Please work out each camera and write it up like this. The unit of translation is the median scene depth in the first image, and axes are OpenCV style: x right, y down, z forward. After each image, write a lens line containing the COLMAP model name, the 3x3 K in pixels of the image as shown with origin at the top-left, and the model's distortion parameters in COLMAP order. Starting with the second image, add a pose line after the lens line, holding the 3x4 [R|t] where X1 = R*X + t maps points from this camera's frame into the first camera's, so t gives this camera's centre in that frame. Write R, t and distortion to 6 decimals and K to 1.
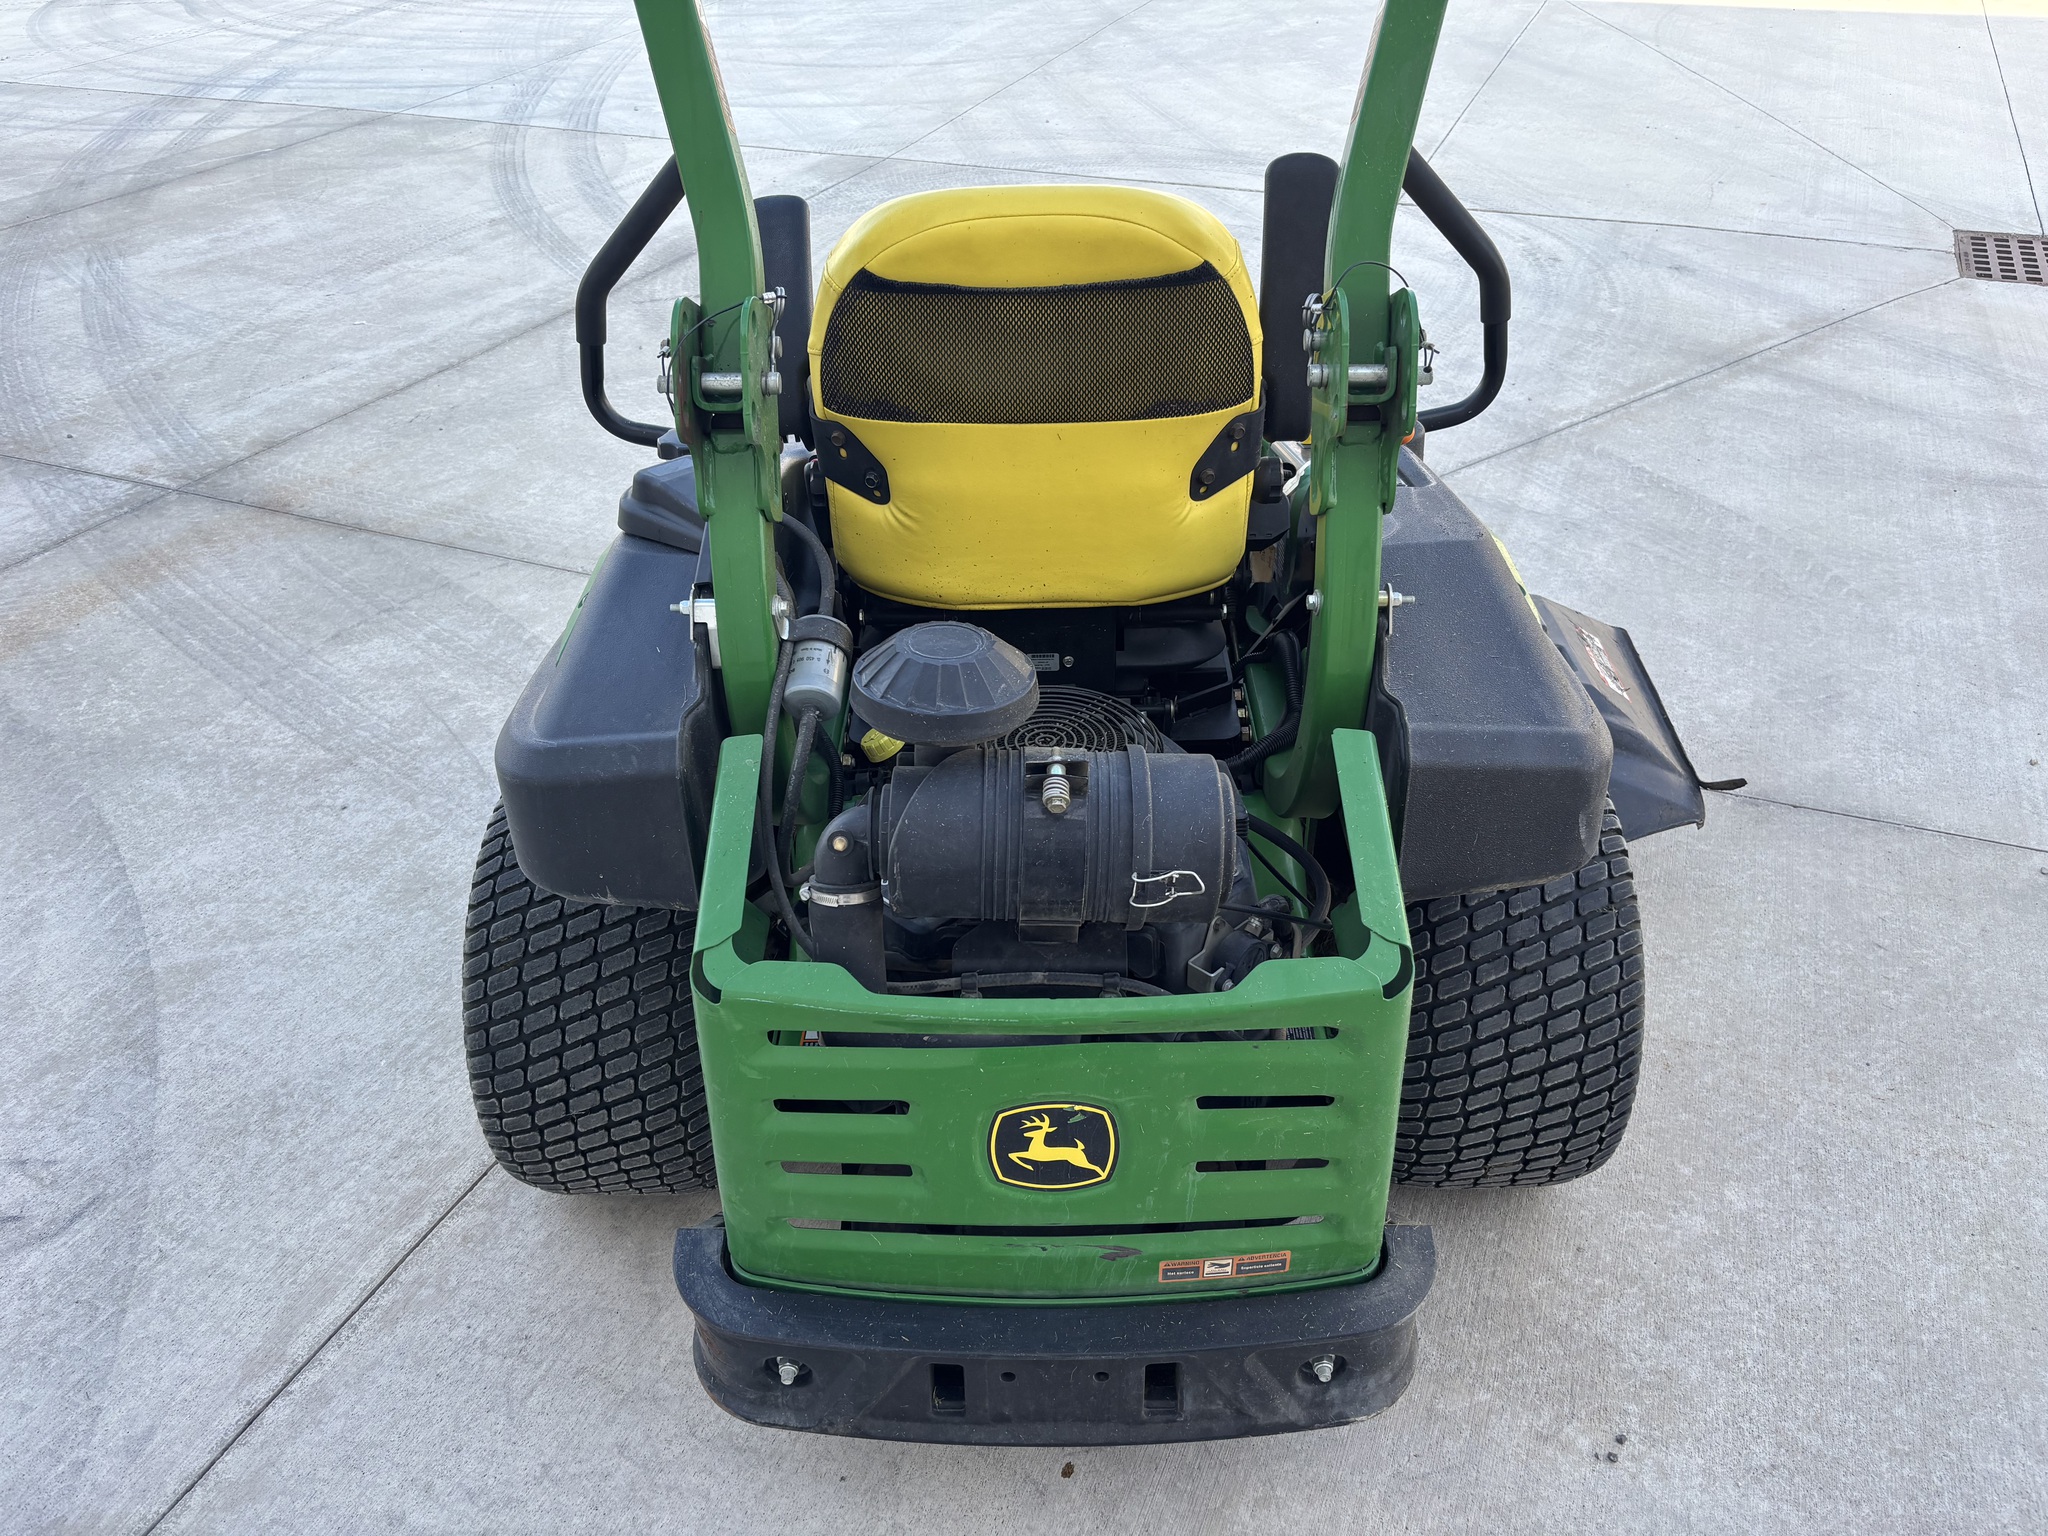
lens RADIAL K [[1527.5, 0, 1072.2], [0, 1527.5, 850.5], [0, 0, 1]] dist [0.004232, -0.003615]
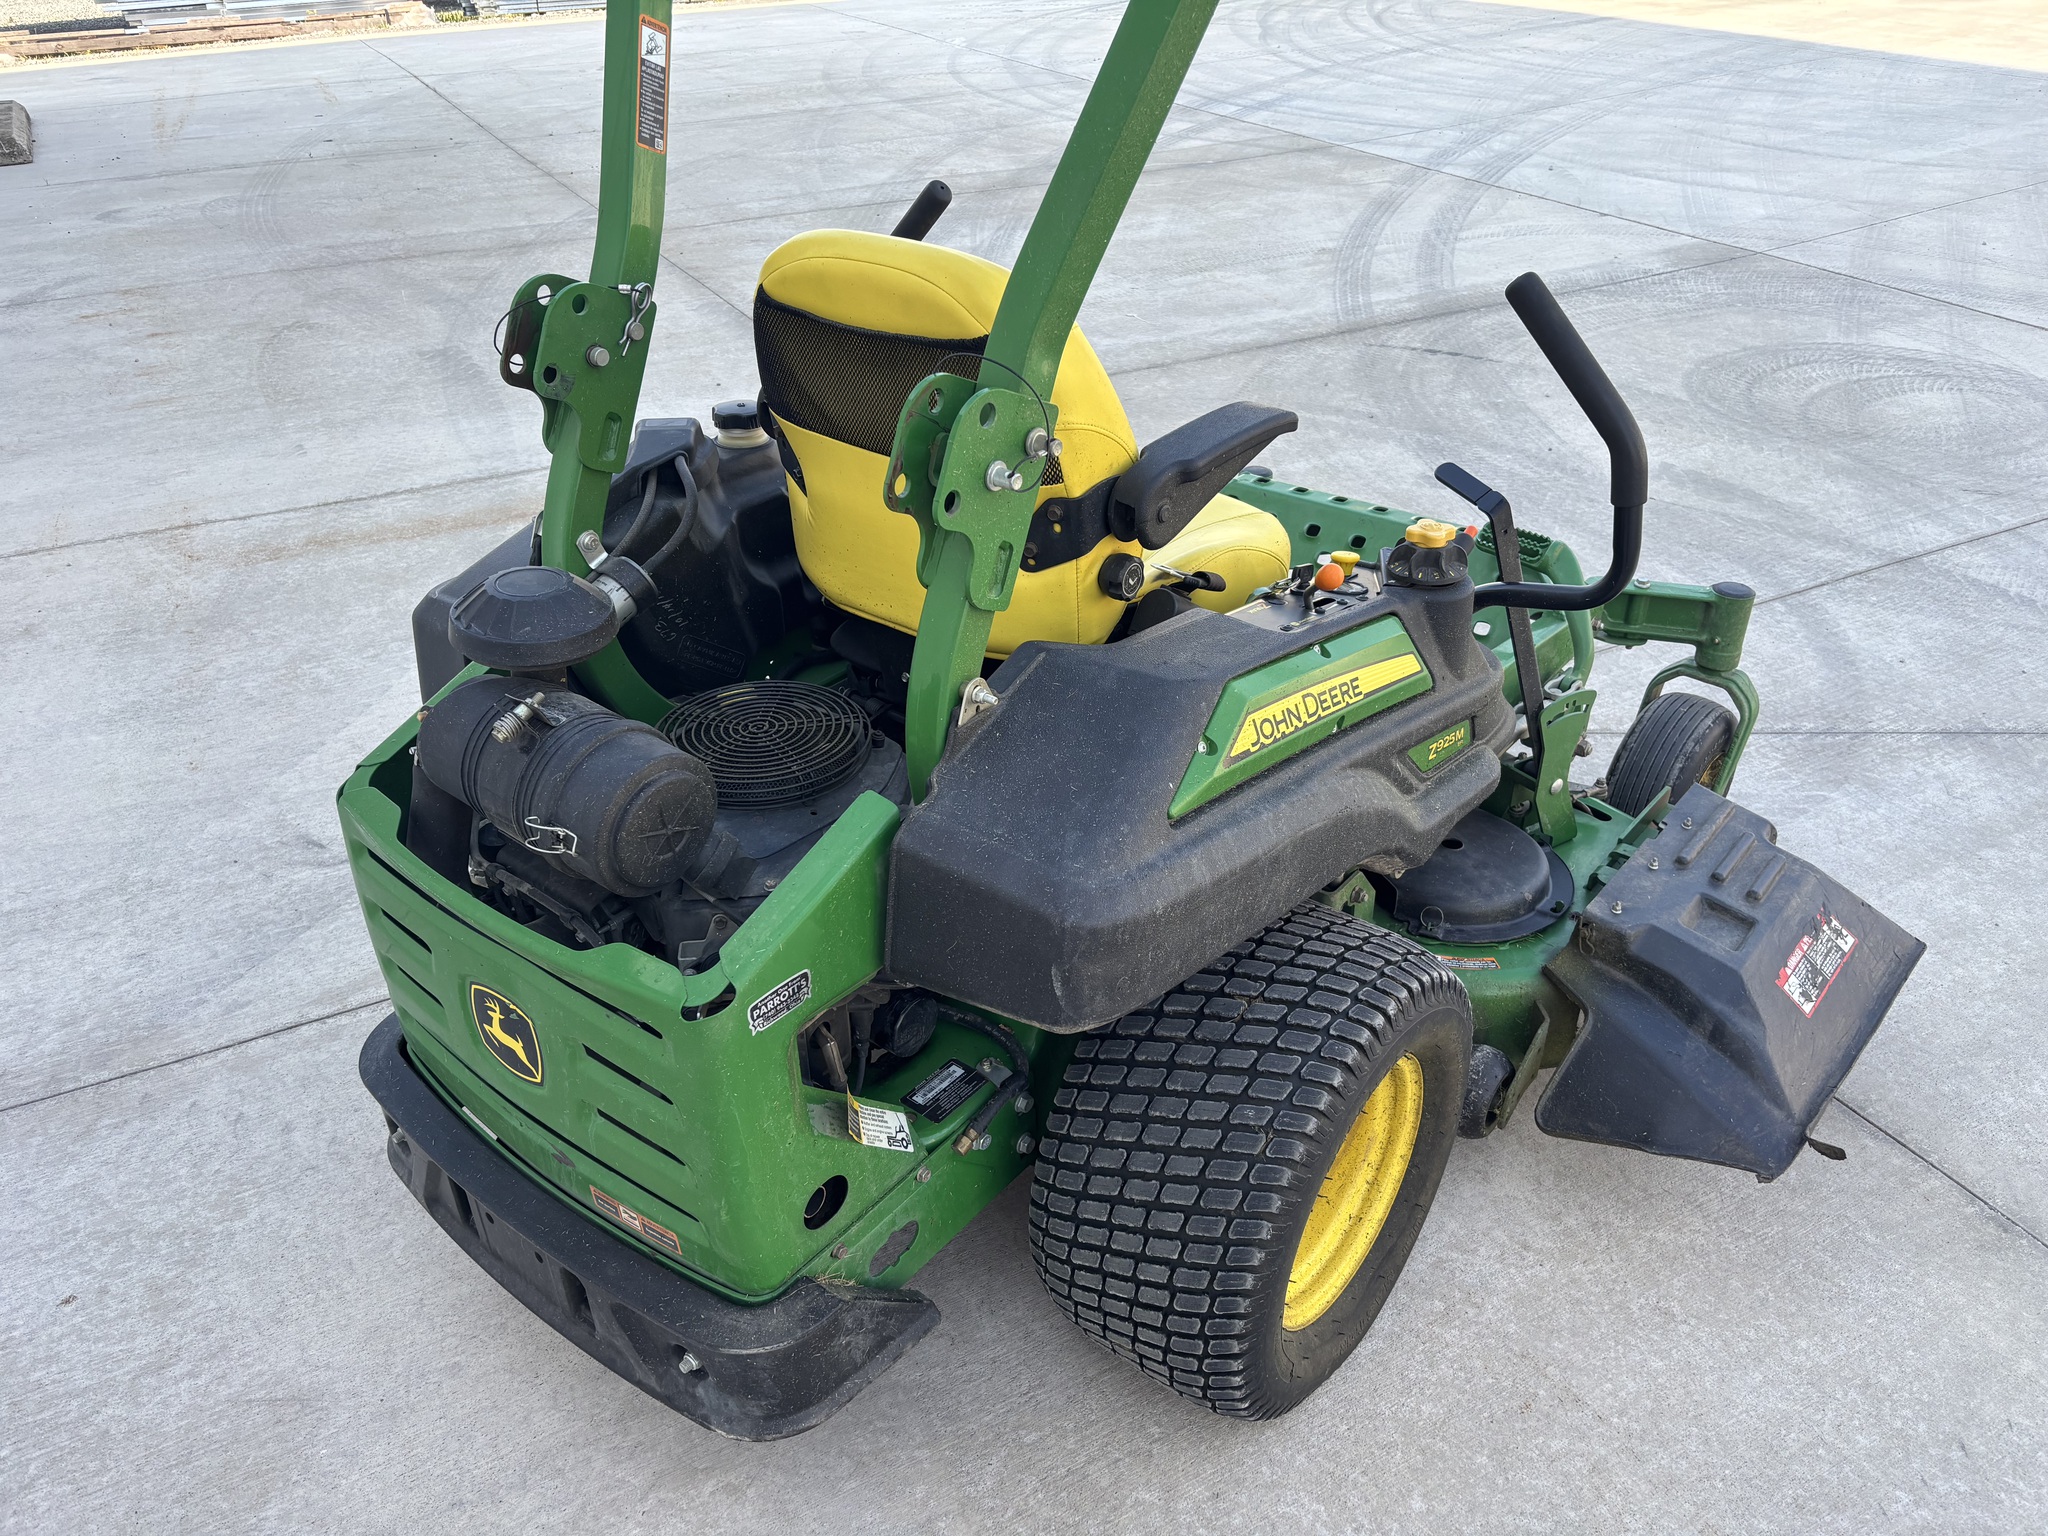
lens RADIAL K [[1534.0, 0, 1025.0], [0, 1534.0, 852.8], [0, 0, 1]] dist [0.000051, -0.005969]
pose [[0.774513, 0.357813, -0.521631, 0.694639], [-0.370984, 0.924870, 0.083582, -0.143137], [0.512348, 0.128781, 0.849067, 0.160640]]
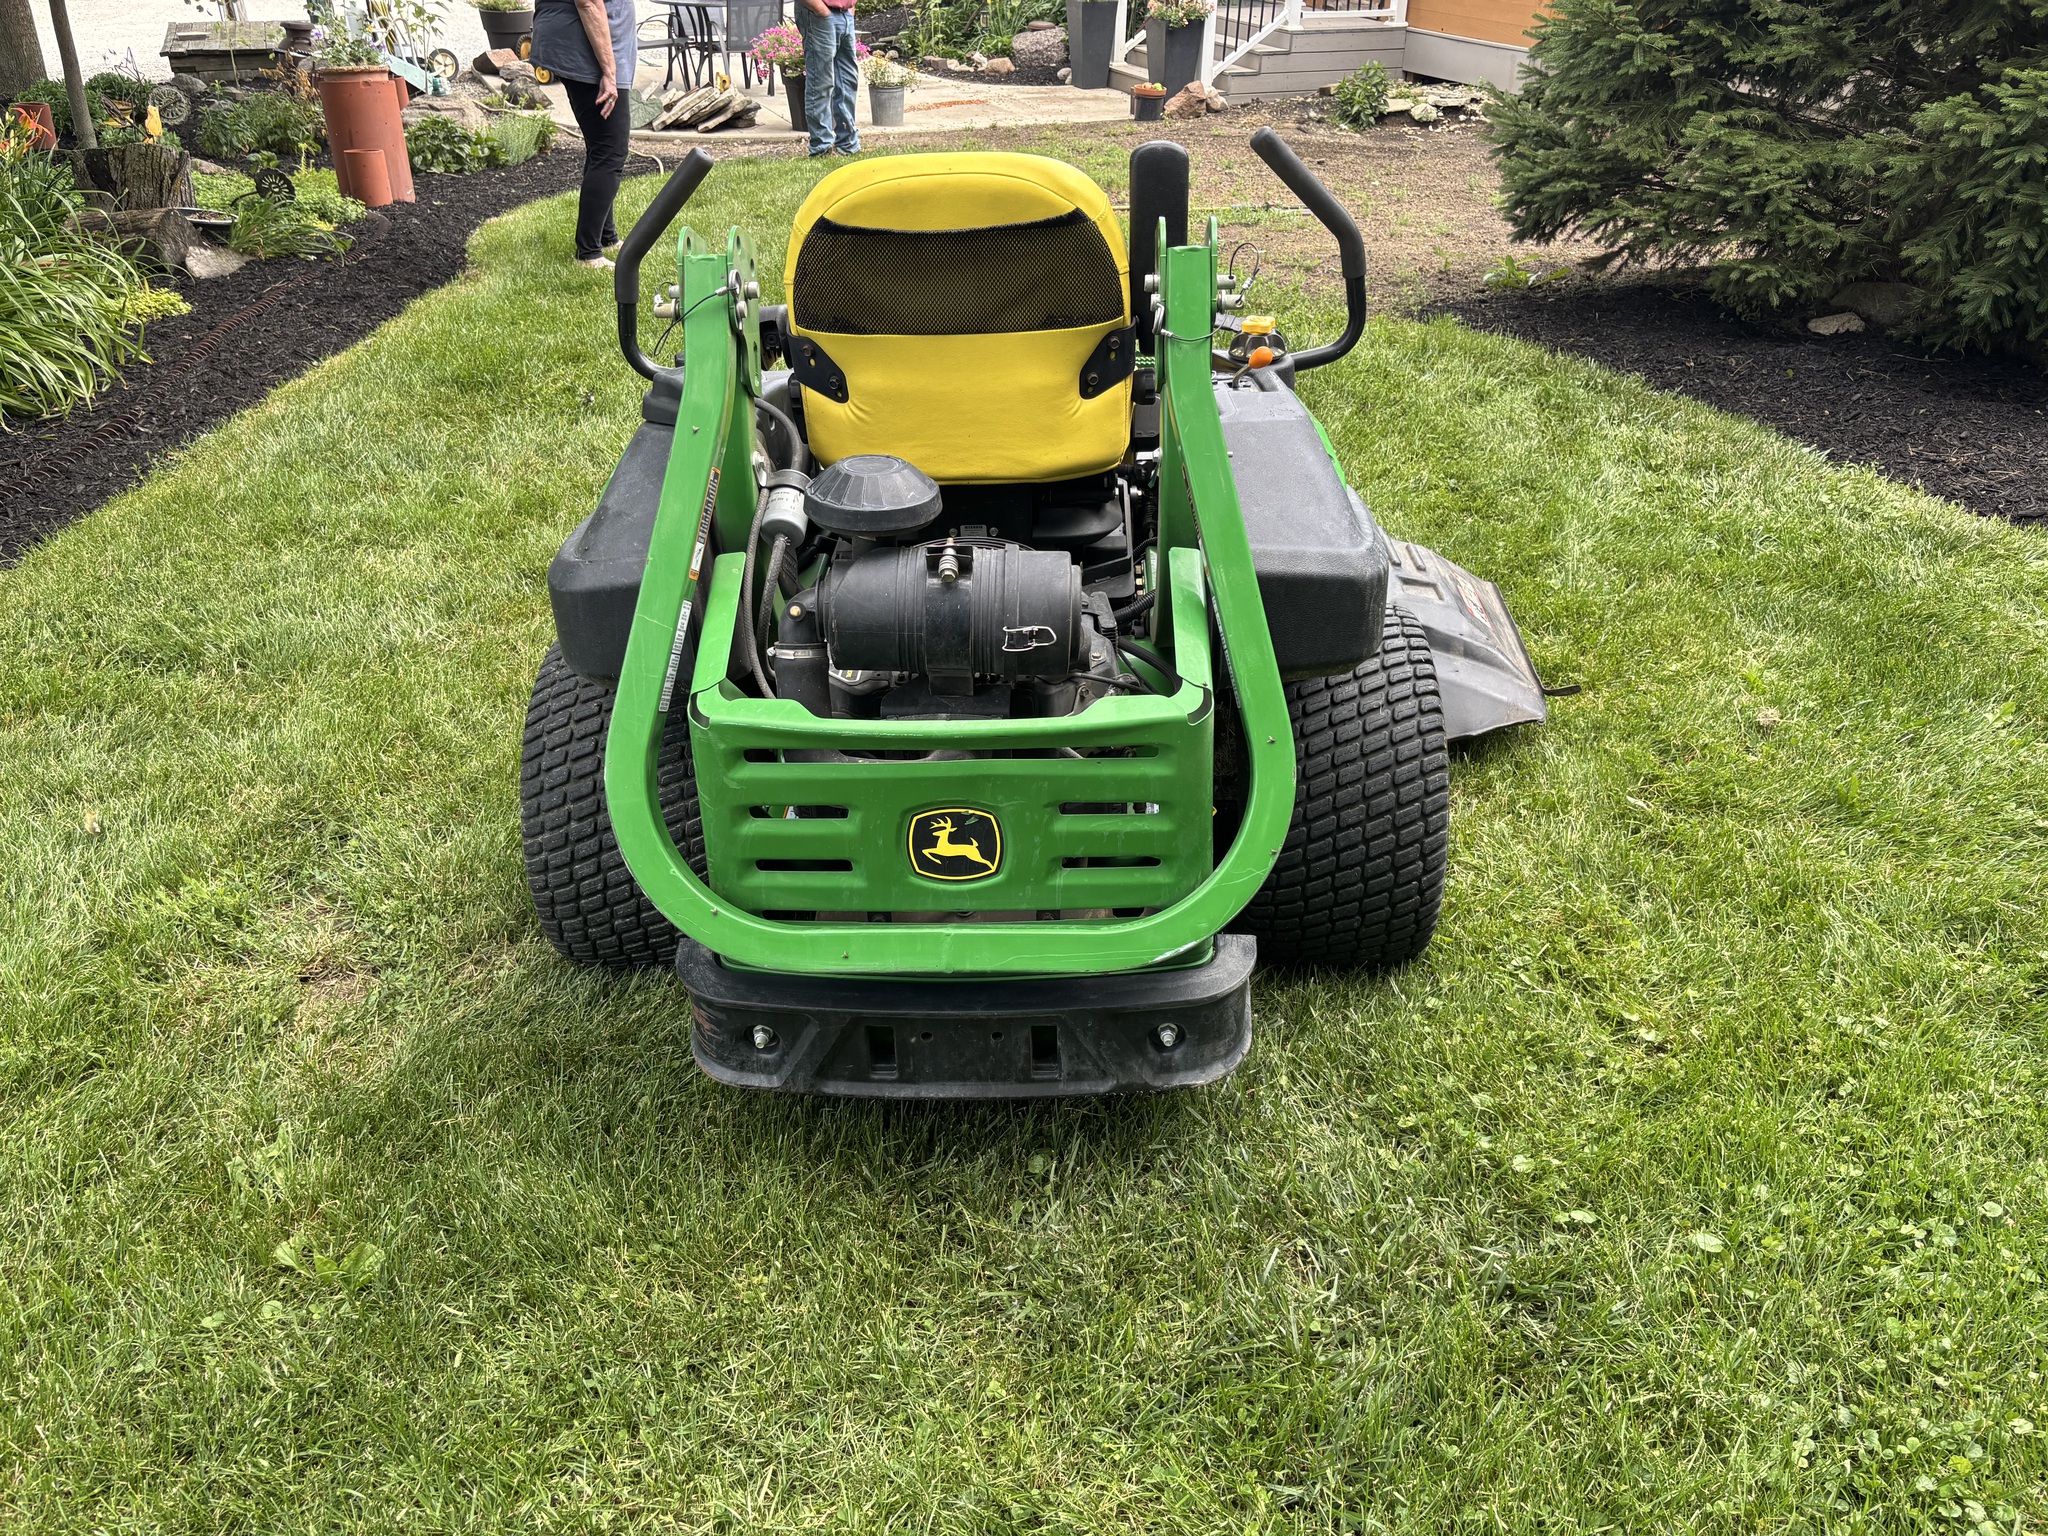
lens RADIAL K [[1523.6, 0, 1049.6], [0, 1523.6, 771.2], [0, 0, 1]] dist [0.044547, -0.000999]
pose [[0.999404, -0.006657, -0.033878, 0.095655], [0.004164, 0.997314, -0.073129, 0.186655], [0.034274, 0.072945, 0.996747, -0.278909]]
